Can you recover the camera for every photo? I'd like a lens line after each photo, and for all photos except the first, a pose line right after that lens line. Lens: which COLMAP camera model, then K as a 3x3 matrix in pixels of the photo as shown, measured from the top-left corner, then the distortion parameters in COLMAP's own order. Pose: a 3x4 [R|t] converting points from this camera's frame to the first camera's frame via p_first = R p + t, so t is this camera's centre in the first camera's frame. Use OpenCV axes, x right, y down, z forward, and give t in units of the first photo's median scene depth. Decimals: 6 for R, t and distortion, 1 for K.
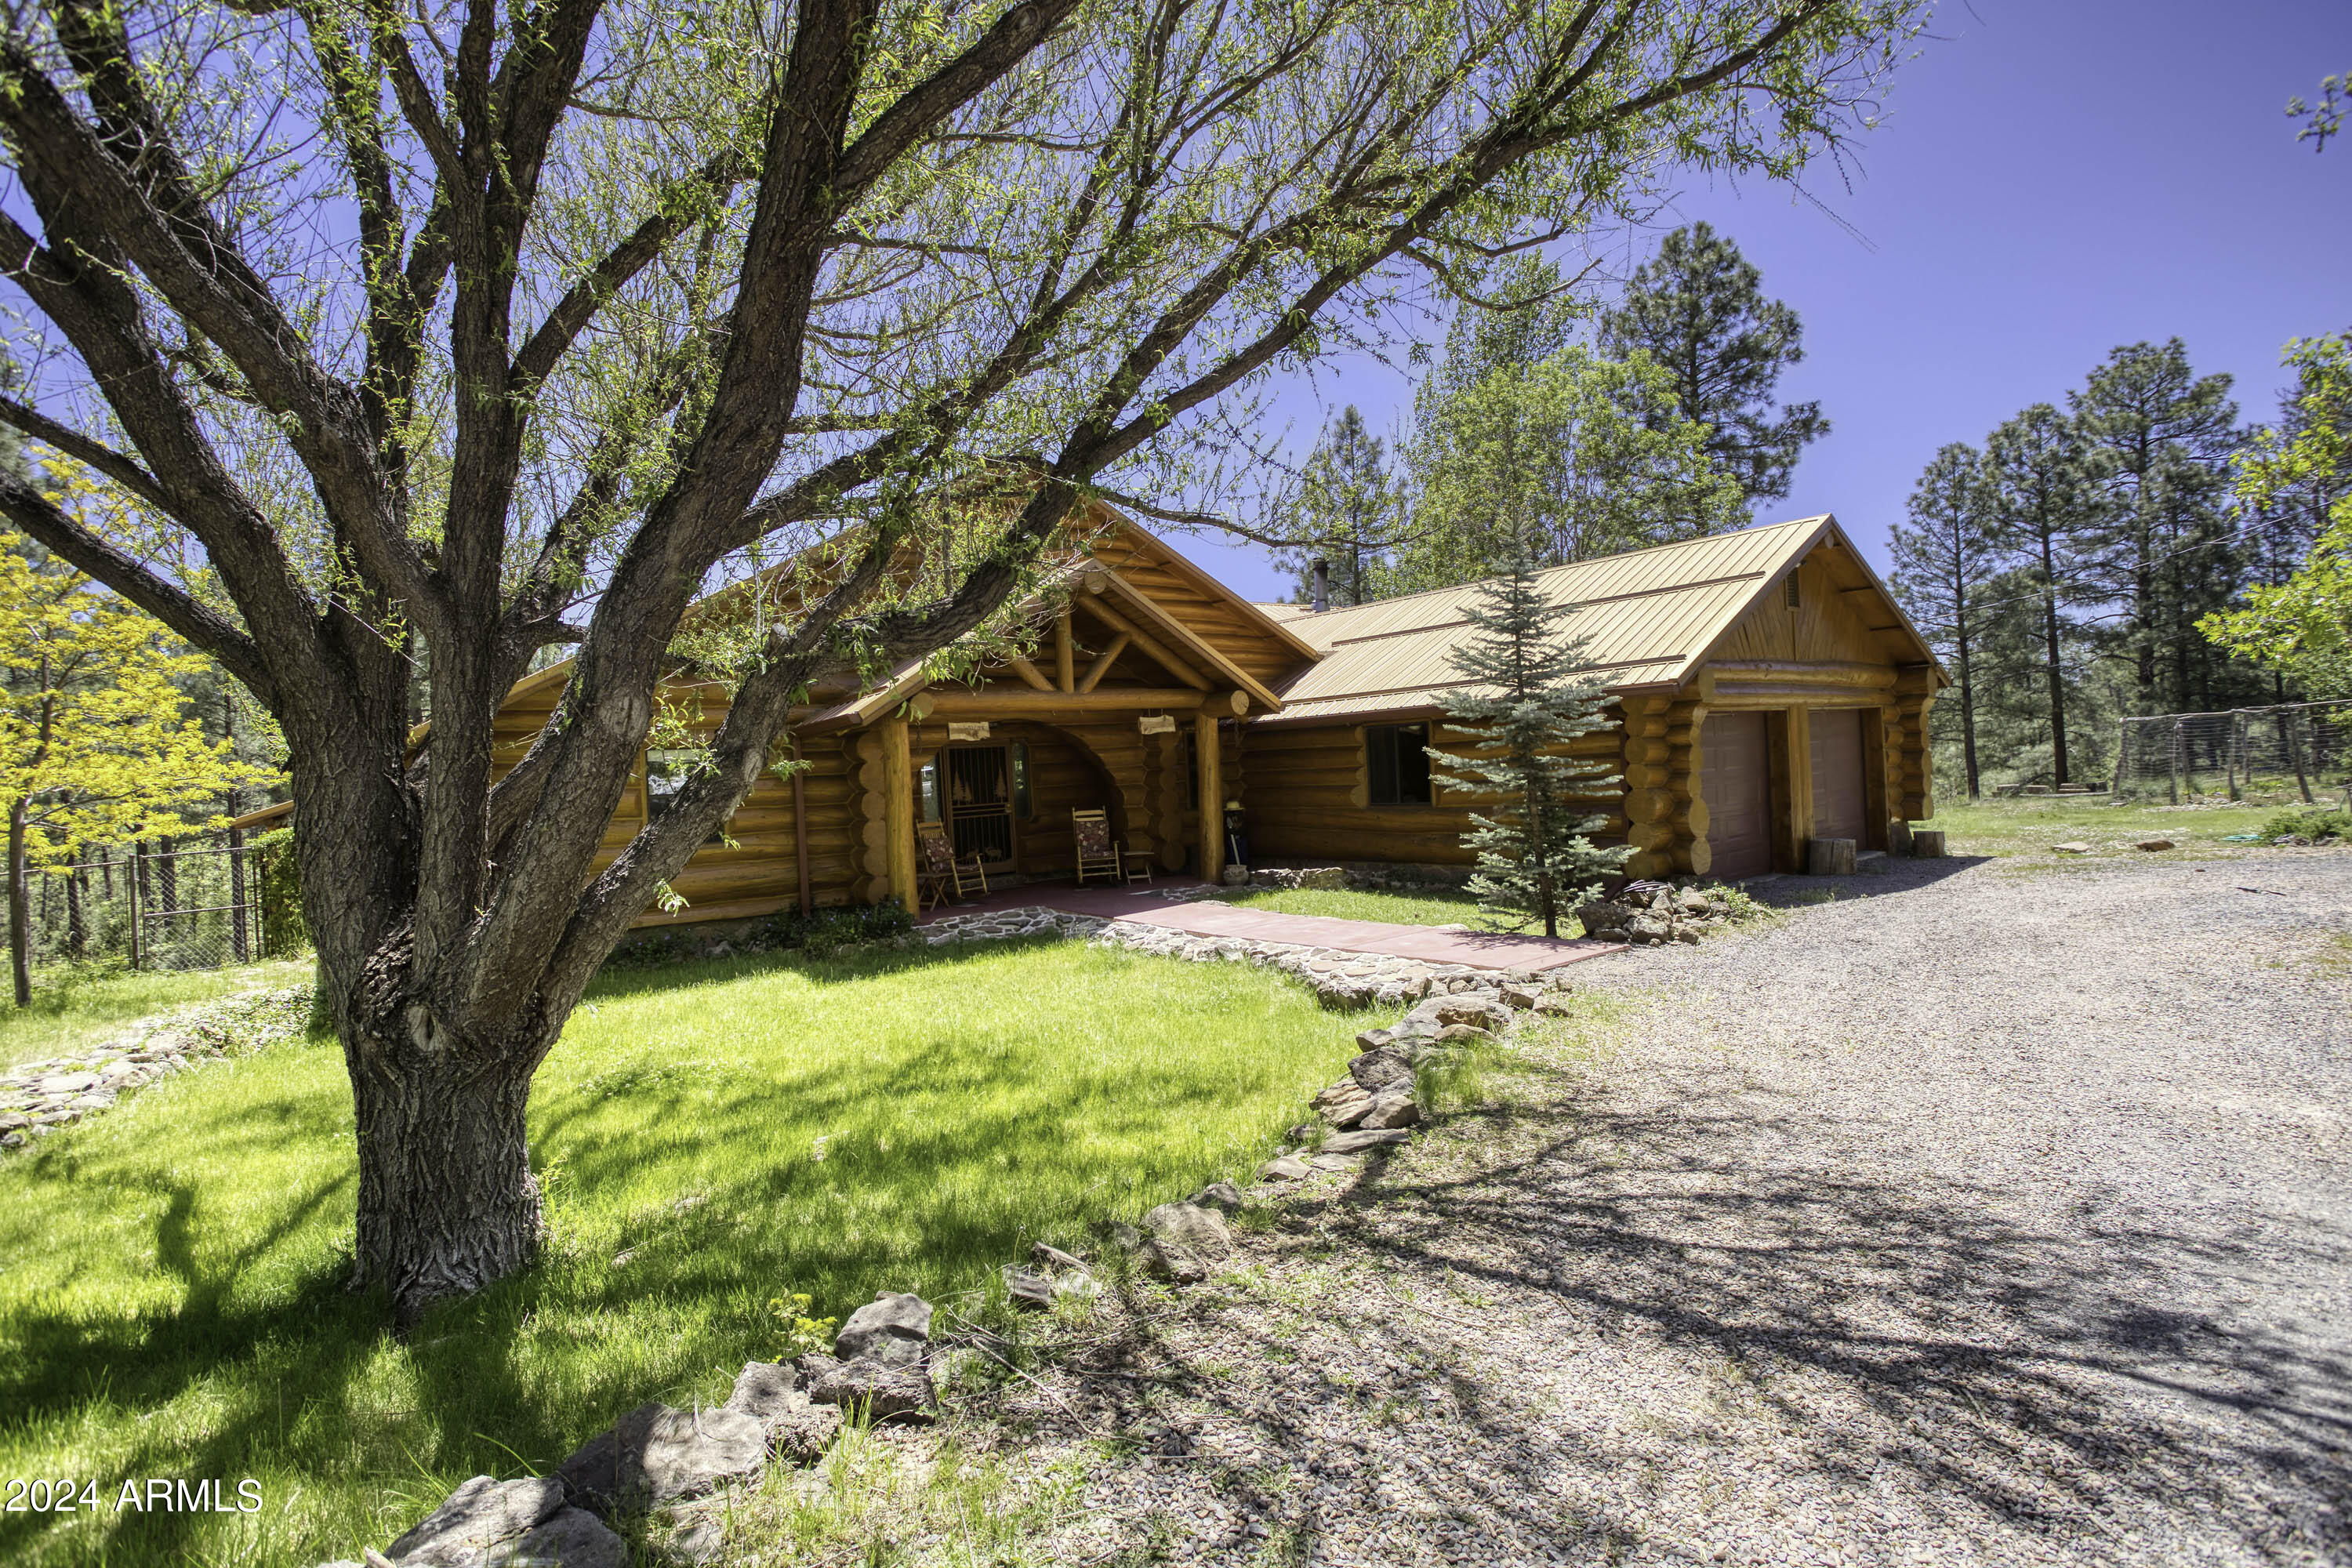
lens RADIAL K [[1152.1, 0, 1180.6], [0, 1152.1, 760.7], [0, 0, 1]] dist [-0.071601, 0.034234]
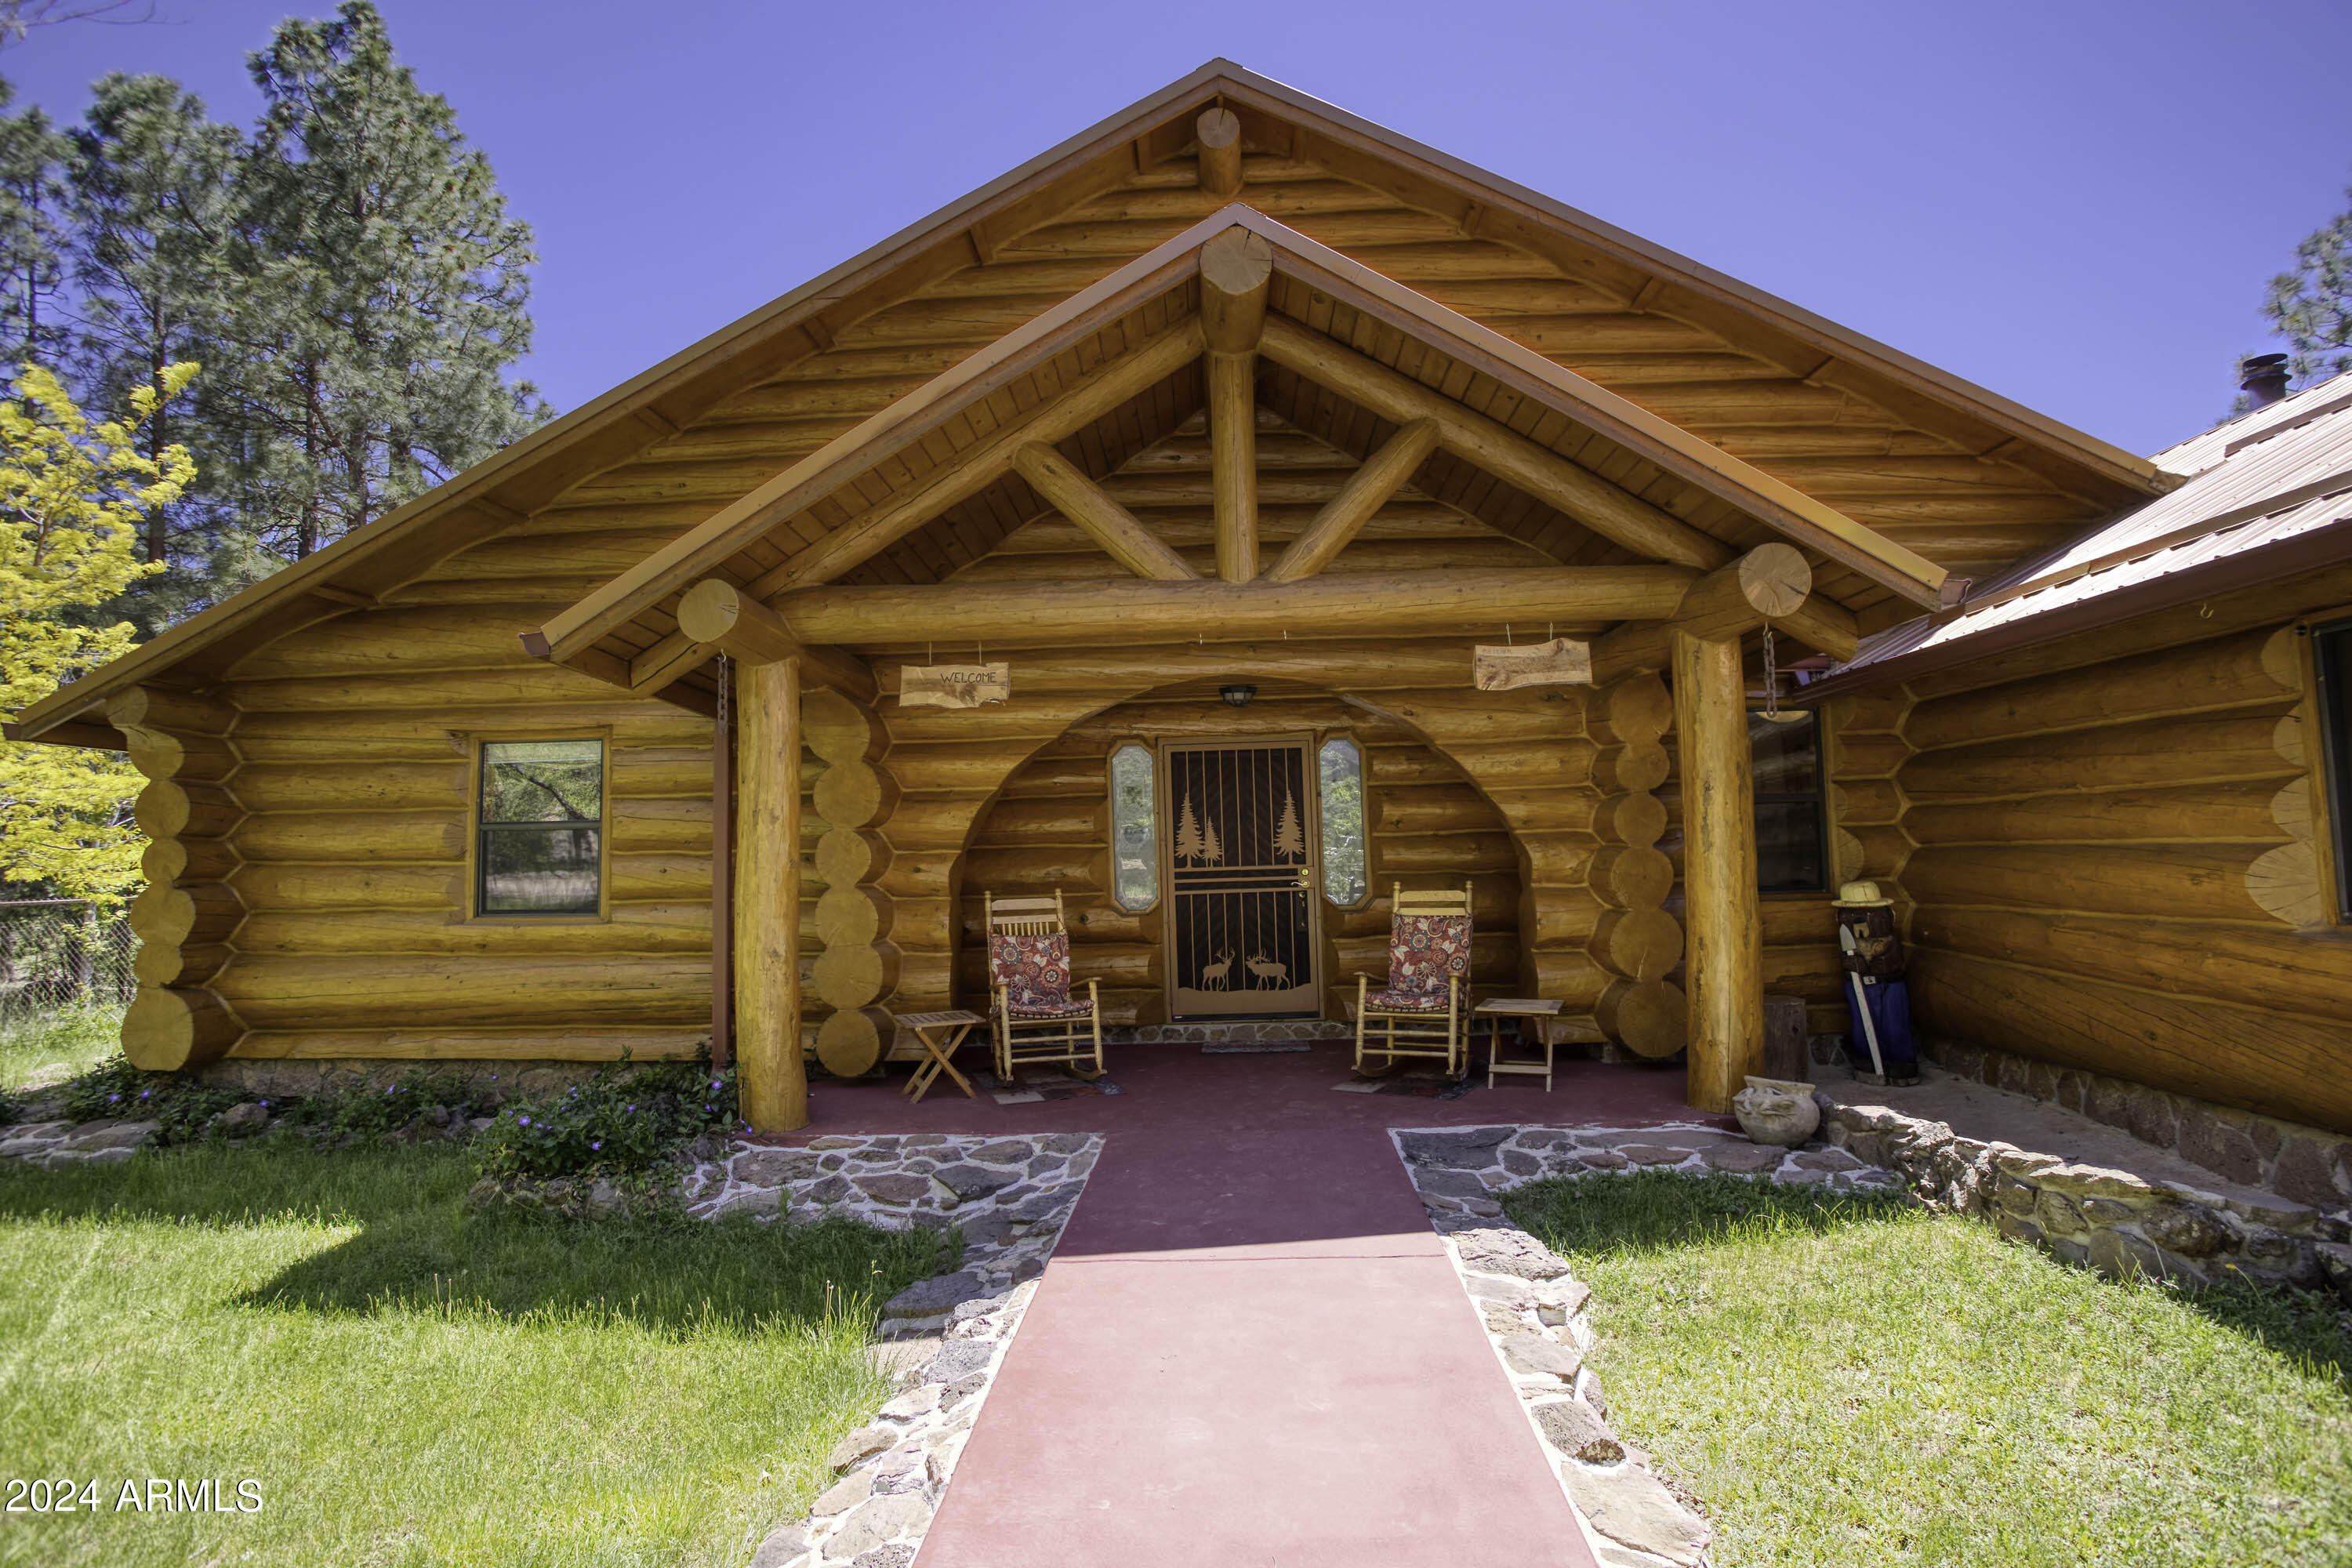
lens RADIAL K [[1152.1, 0, 1180.6], [0, 1152.1, 760.7], [0, 0, 1]] dist [-0.071601, 0.034234]
pose [[0.761485, -0.022084, -0.647806, 0.152308], [-0.014518, 0.998588, -0.051109, 0.023022], [0.648020, 0.048324, 0.760089, 0.765284]]
